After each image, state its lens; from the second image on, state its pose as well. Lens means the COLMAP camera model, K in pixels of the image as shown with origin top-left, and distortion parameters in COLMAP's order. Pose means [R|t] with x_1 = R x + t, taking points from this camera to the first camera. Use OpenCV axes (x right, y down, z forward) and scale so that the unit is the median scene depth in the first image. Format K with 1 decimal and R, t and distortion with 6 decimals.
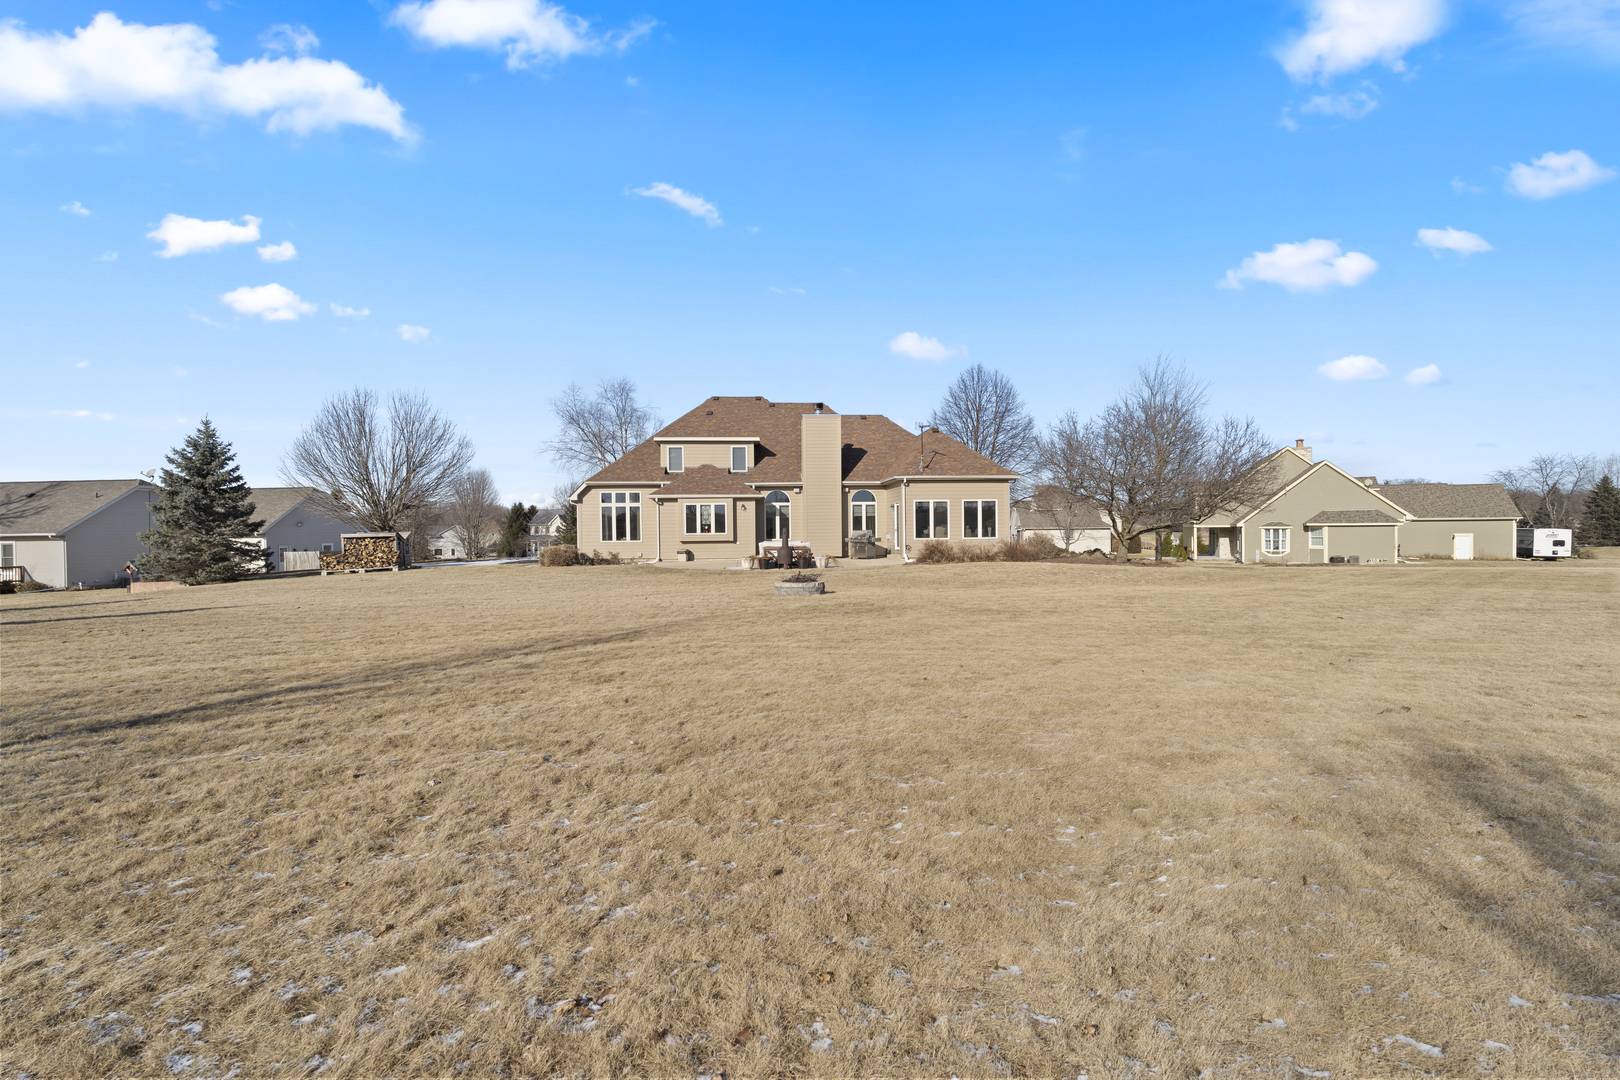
lens RADIAL K [[734.5, 0, 810.2], [0, 734.5, 535.2], [0, 0, 1]] dist [0.000455, 0.000108]
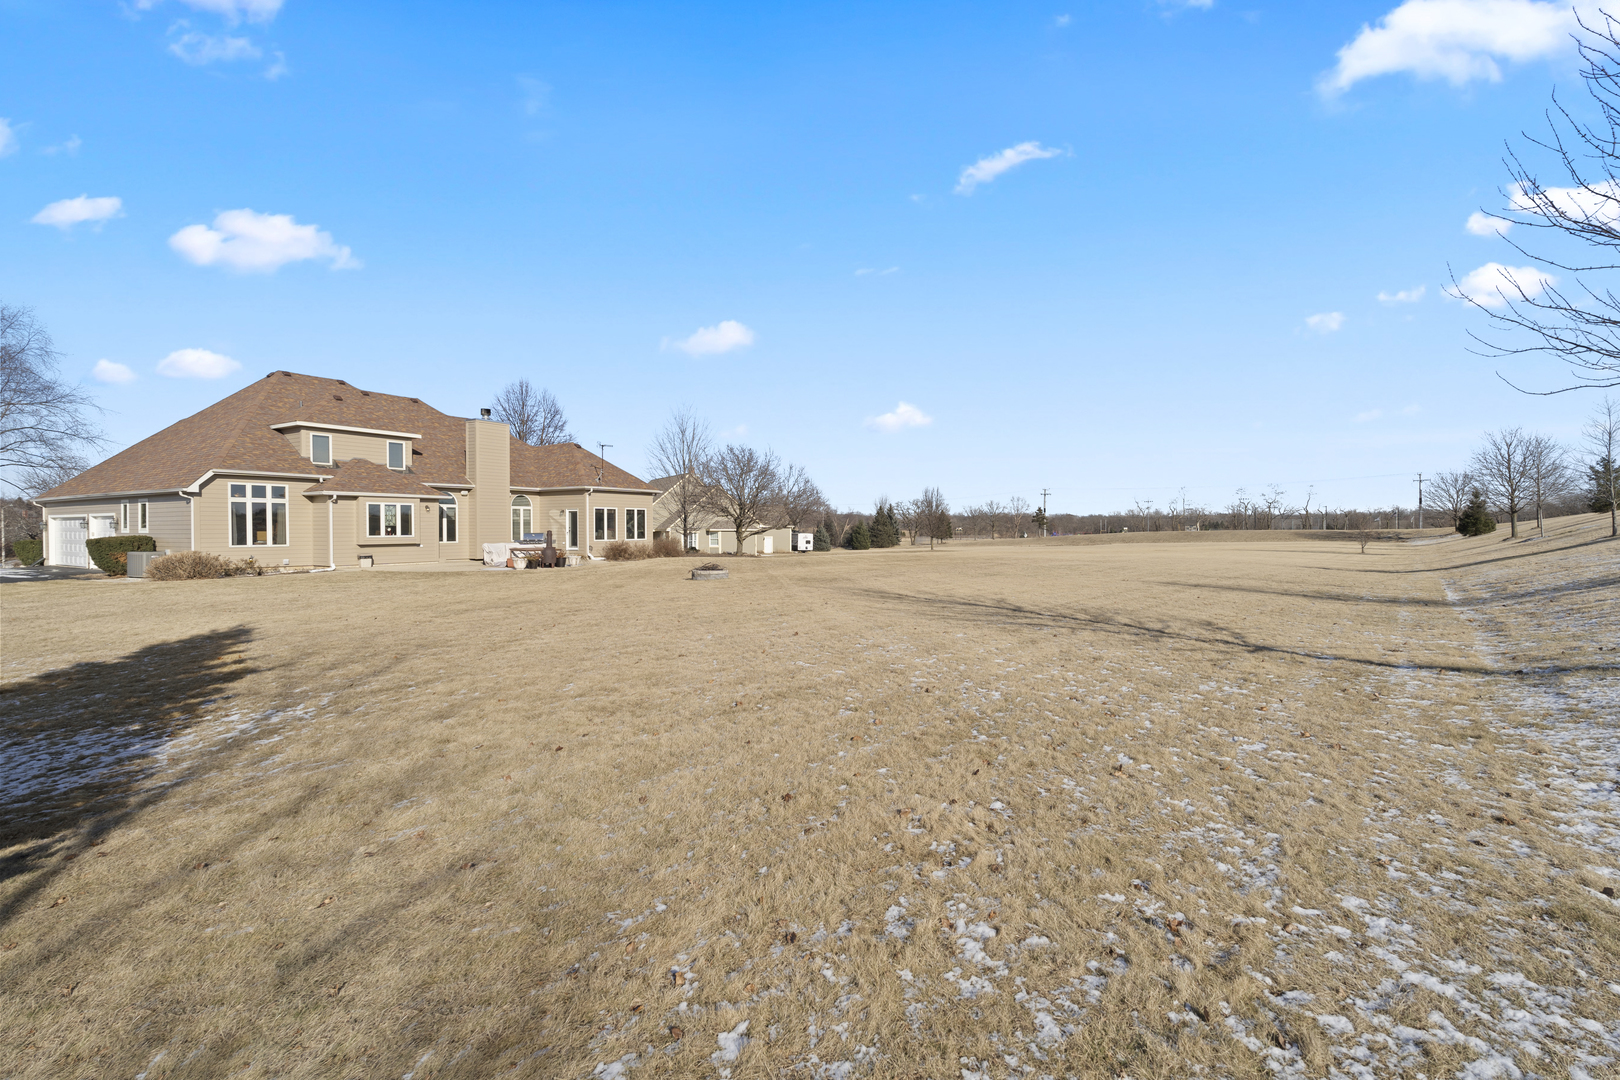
lens RADIAL K [[734.5, 0, 802.5], [0, 734.5, 543.7], [0, 0, 1]] dist [0.000455, 0.000108]
pose [[0.589460, -0.009293, 0.807744, -0.558839], [0.005627, 0.999957, 0.007398, 0.003592], [-0.807778, 0.000184, 0.589486, 0.041442]]
